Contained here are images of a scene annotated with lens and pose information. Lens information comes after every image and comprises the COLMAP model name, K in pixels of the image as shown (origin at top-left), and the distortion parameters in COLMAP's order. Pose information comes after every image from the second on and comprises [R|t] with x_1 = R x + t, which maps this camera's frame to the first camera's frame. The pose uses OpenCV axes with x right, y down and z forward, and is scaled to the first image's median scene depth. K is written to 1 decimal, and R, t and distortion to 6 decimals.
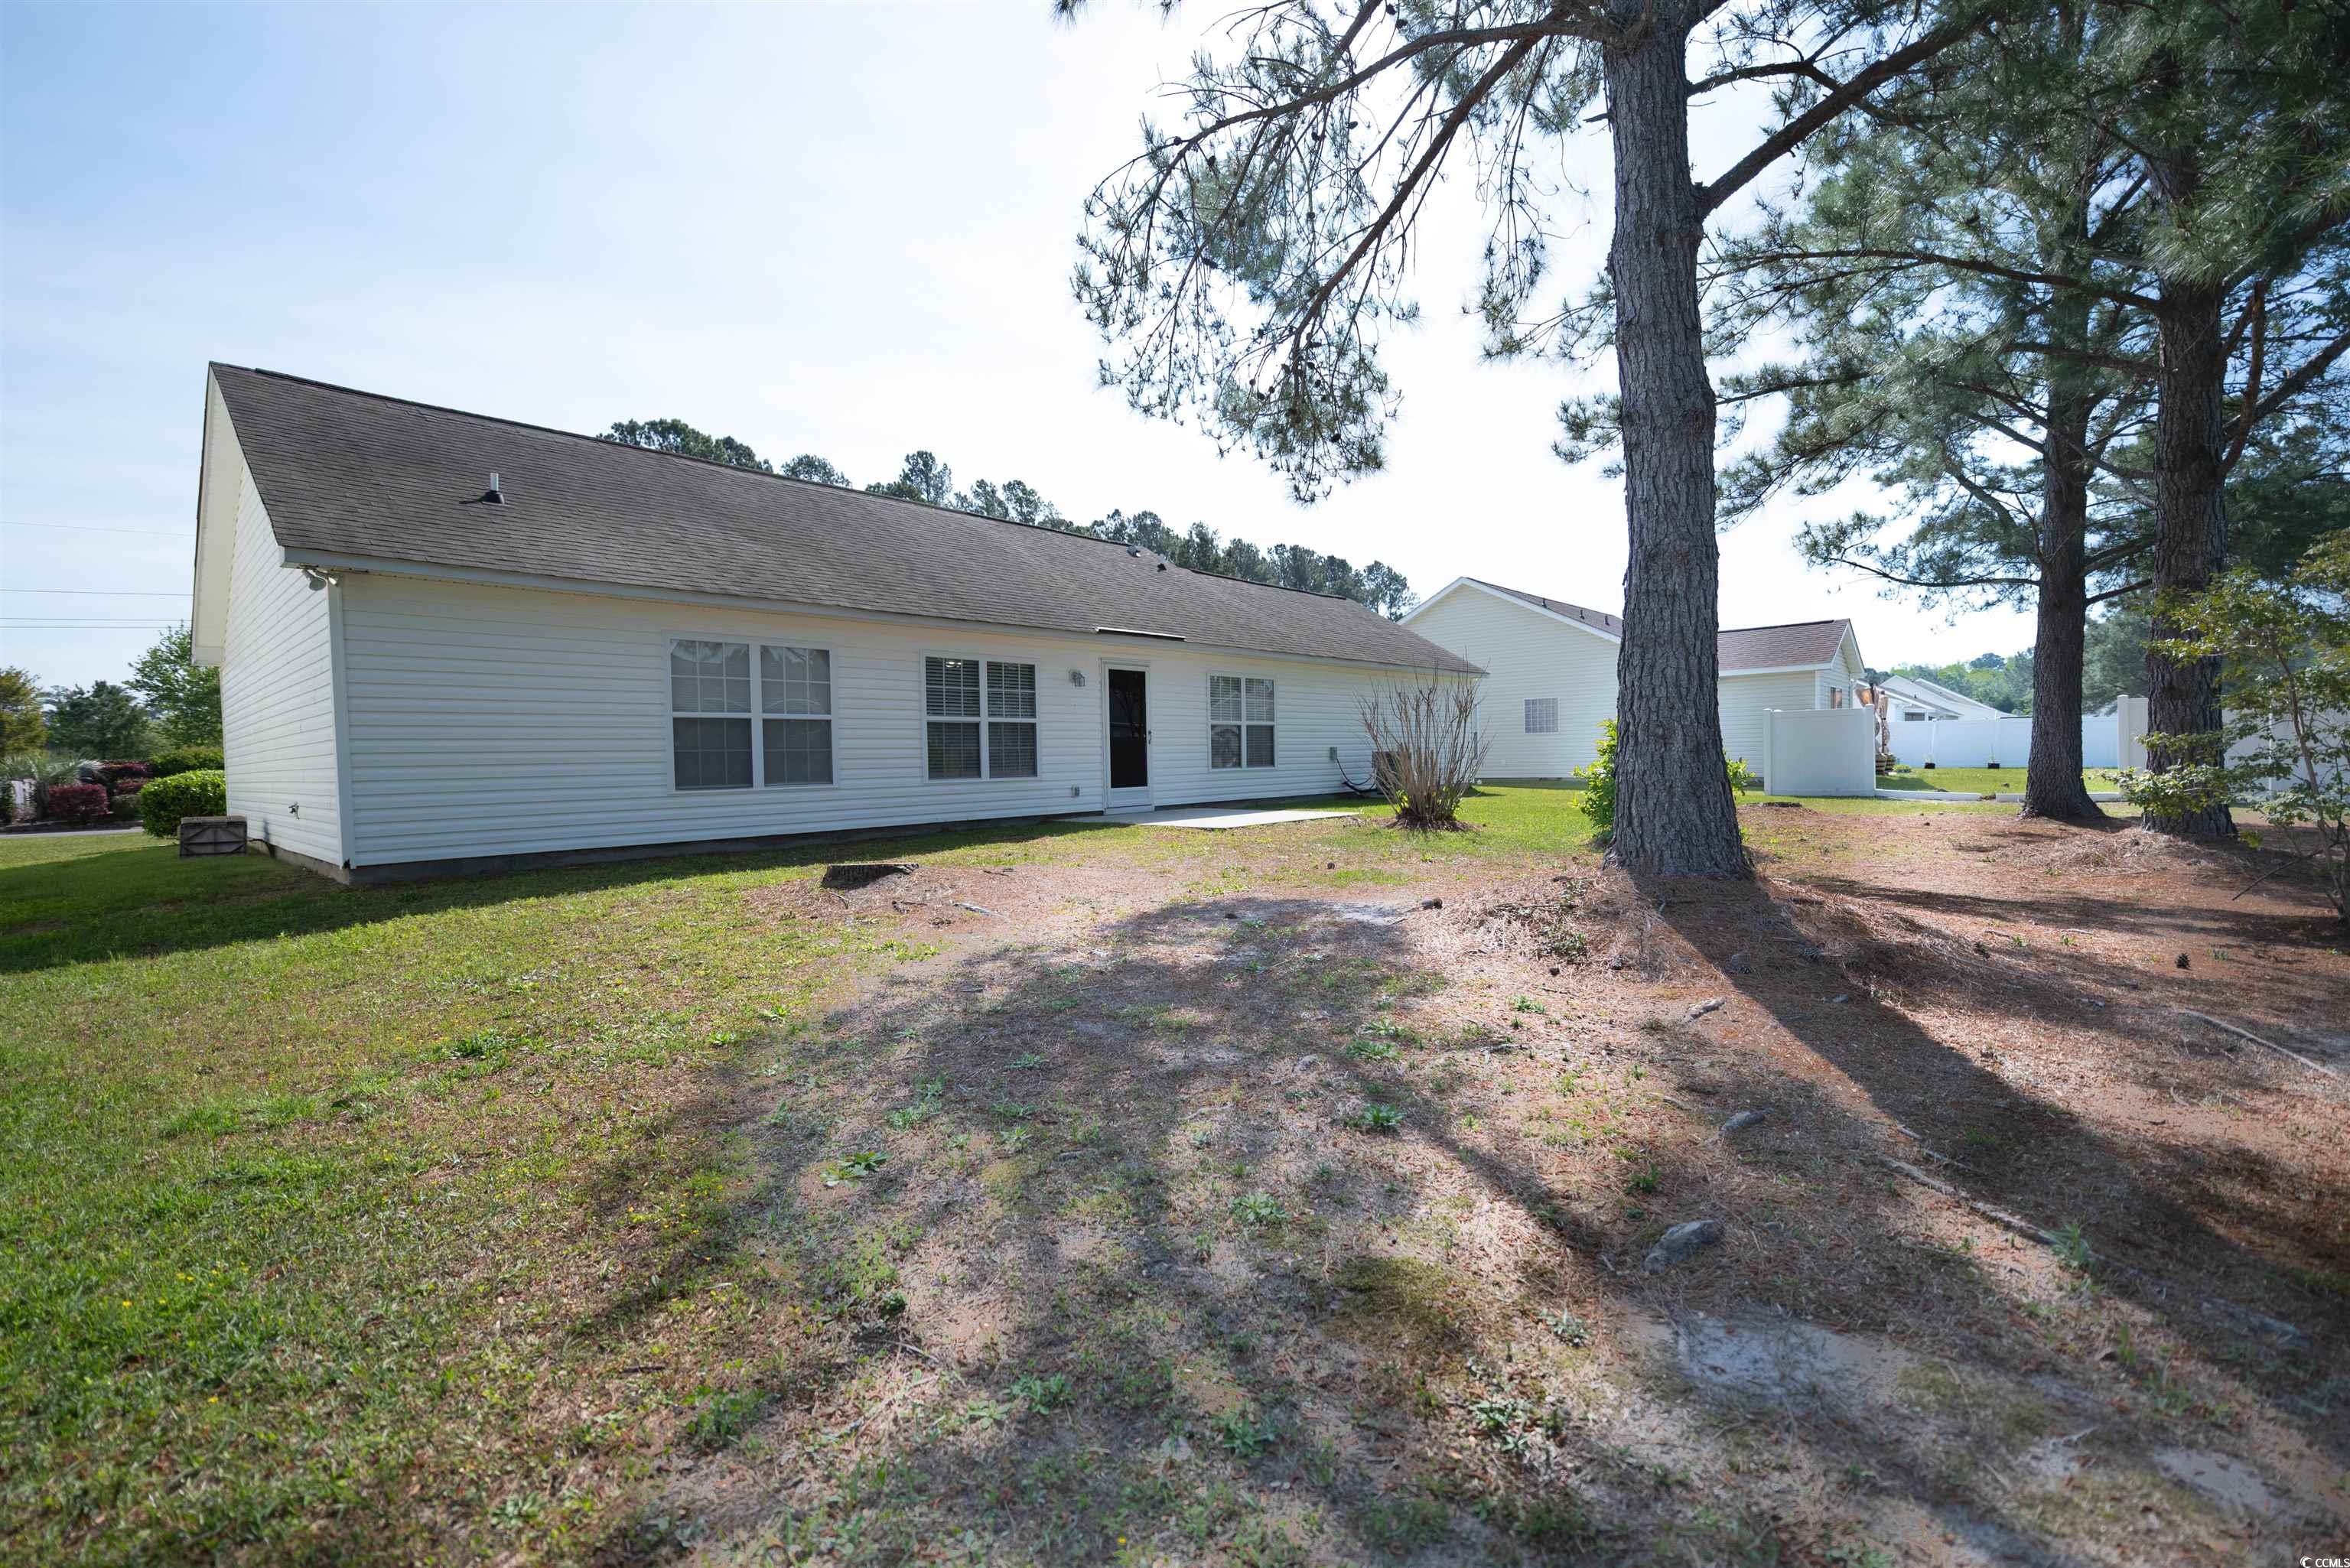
lens RADIAL K [[995.1, 0, 1175.0], [0, 995.1, 784.0], [0, 0, 1]] dist [-0.002969, -0.003435]
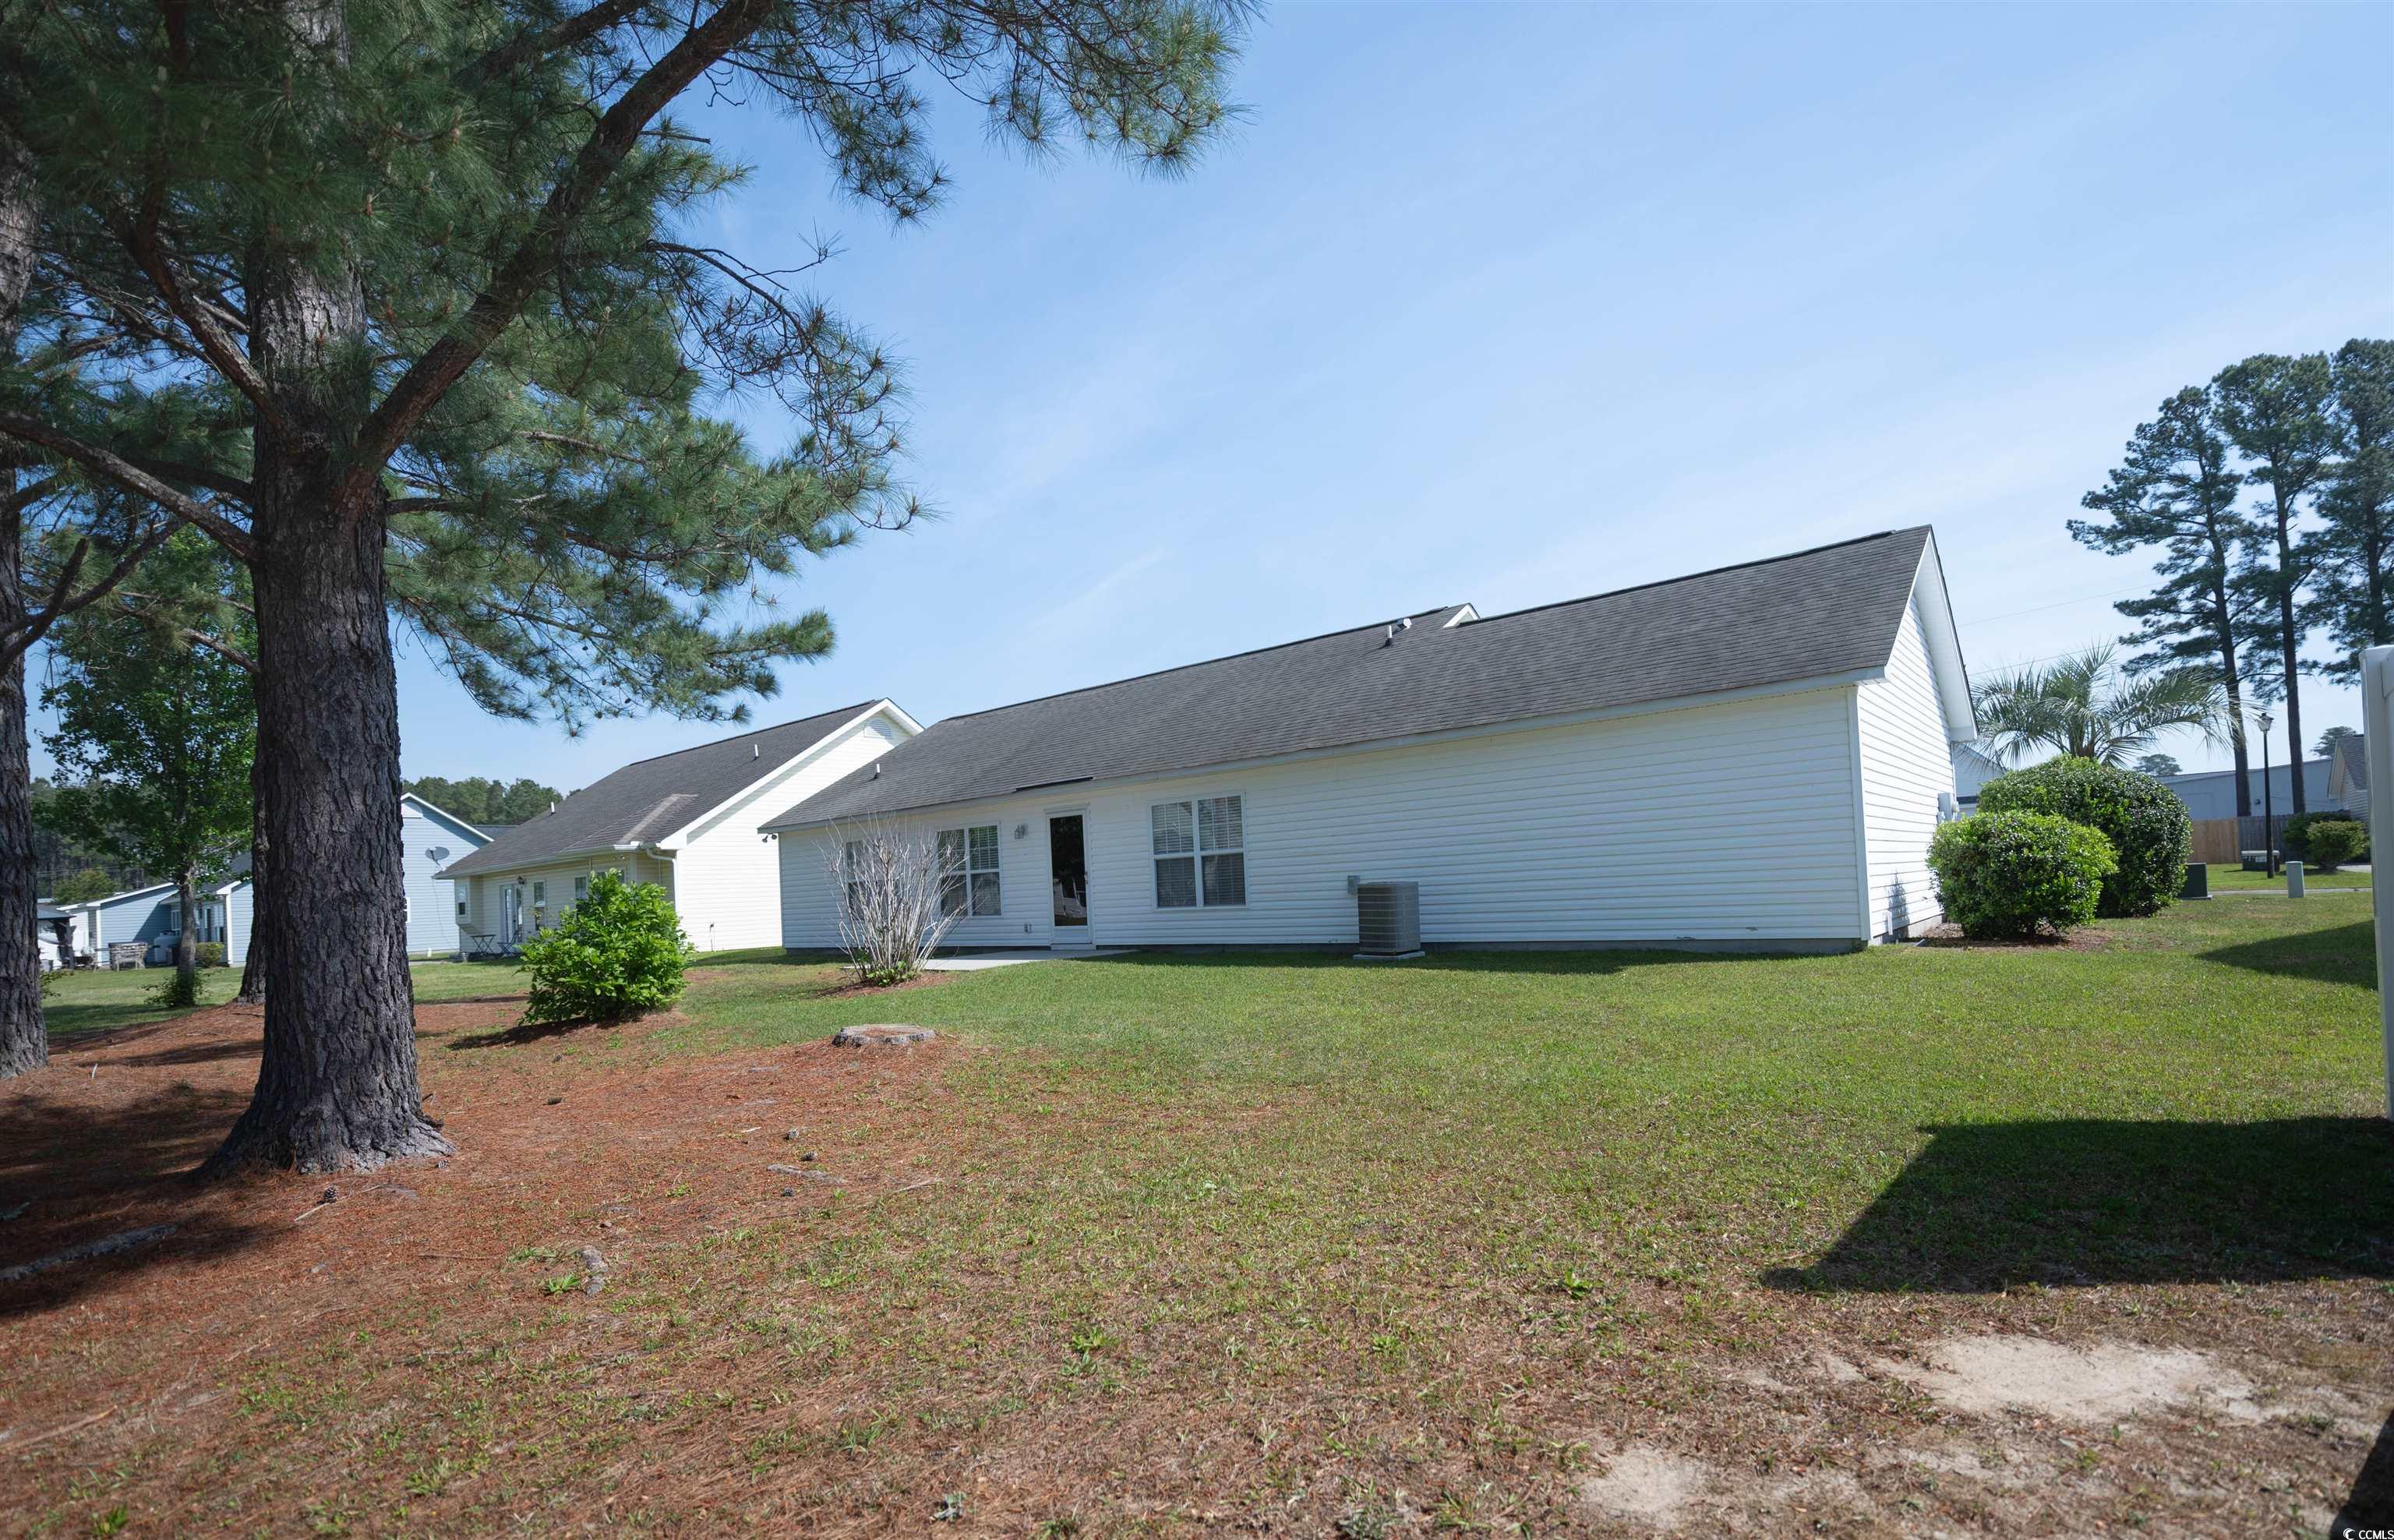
lens RADIAL K [[1024.2, 0, 1197.0], [0, 1024.2, 770.0], [0, 0, 1]] dist [0.000541, 0.000061]
pose [[0.028960, -0.096954, -0.994867, 0.953329], [0.018762, 0.995162, -0.096436, -0.049230], [0.999404, -0.015873, 0.030639, 0.996425]]
